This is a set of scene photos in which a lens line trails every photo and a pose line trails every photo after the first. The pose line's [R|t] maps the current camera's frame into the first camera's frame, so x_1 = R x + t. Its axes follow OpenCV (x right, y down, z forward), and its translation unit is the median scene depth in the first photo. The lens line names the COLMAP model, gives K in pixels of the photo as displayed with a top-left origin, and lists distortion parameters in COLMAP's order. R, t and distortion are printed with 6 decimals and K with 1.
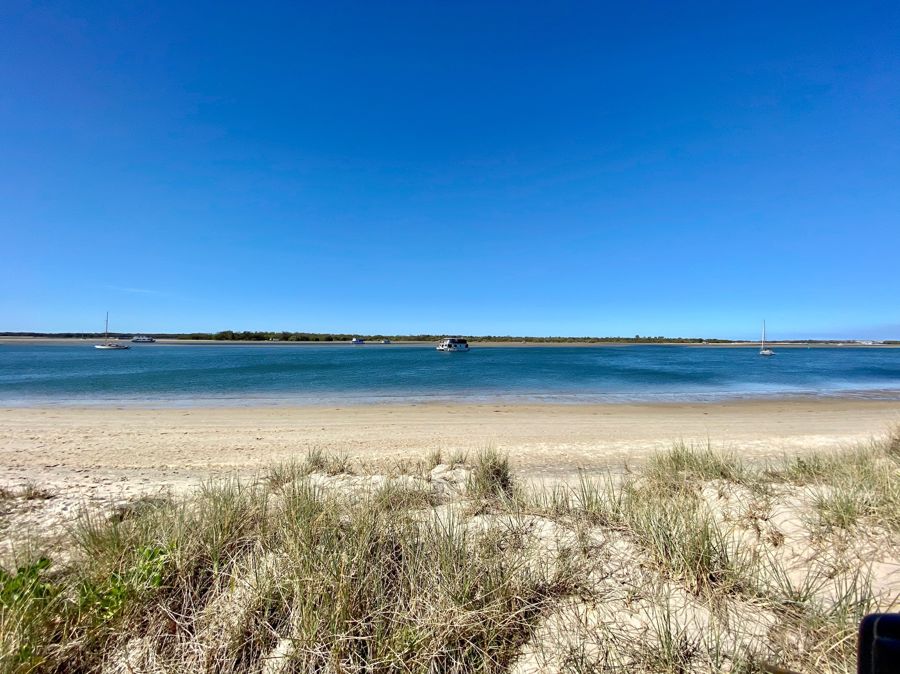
lens RADIAL K [[352.5, 0, 450.5], [0, 352.5, 334.8], [0, 0, 1]] dist [-0.000229, -0.014500]
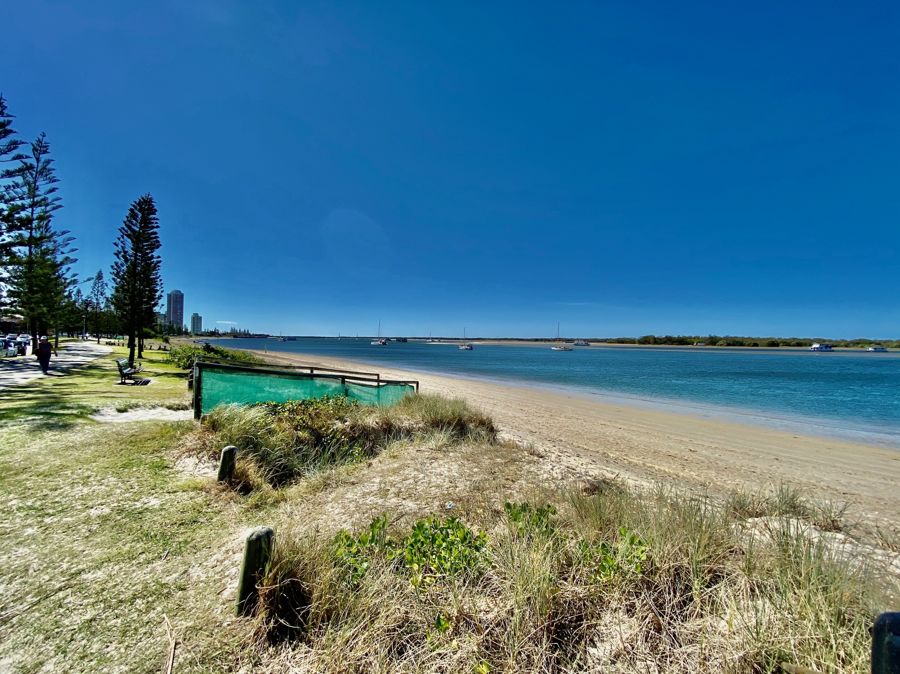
lens RADIAL K [[352.5, 0, 450.5], [0, 352.5, 334.8], [0, 0, 1]] dist [-0.000229, -0.014500]
pose [[0.486824, -0.012852, -0.873405, -0.094018], [0.002027, 0.999906, -0.013583, 0.000573], [0.873497, 0.004842, 0.486805, -0.024224]]
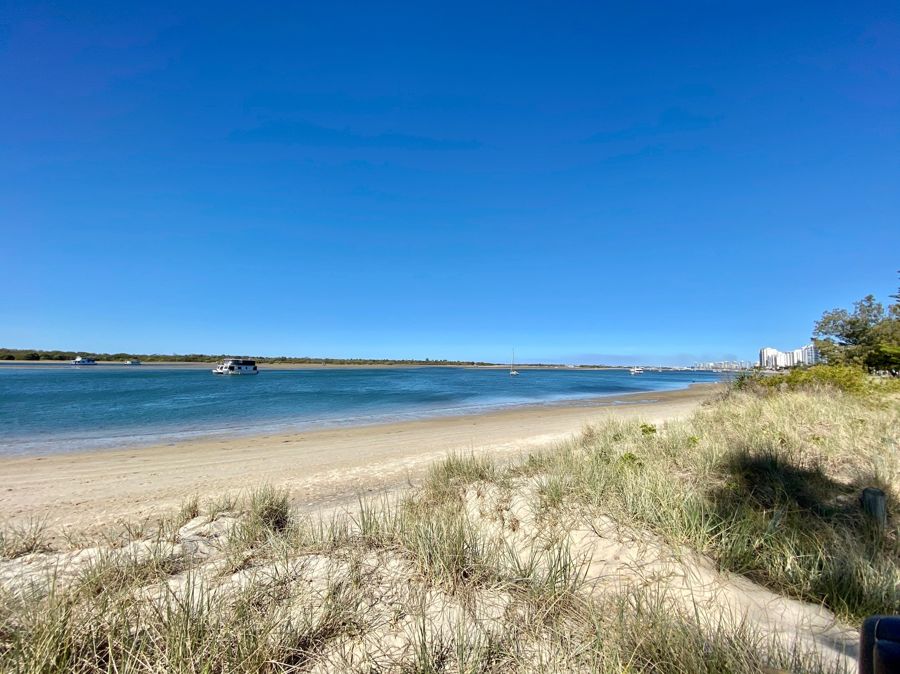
lens RADIAL K [[352.5, 0, 450.5], [0, 352.5, 334.8], [0, 0, 1]] dist [-0.000229, -0.014500]
pose [[0.854442, 0.047238, 0.517395, 0.044225], [-0.014925, 0.997679, -0.066440, -0.000626], [-0.519332, 0.049047, 0.853164, 0.004768]]
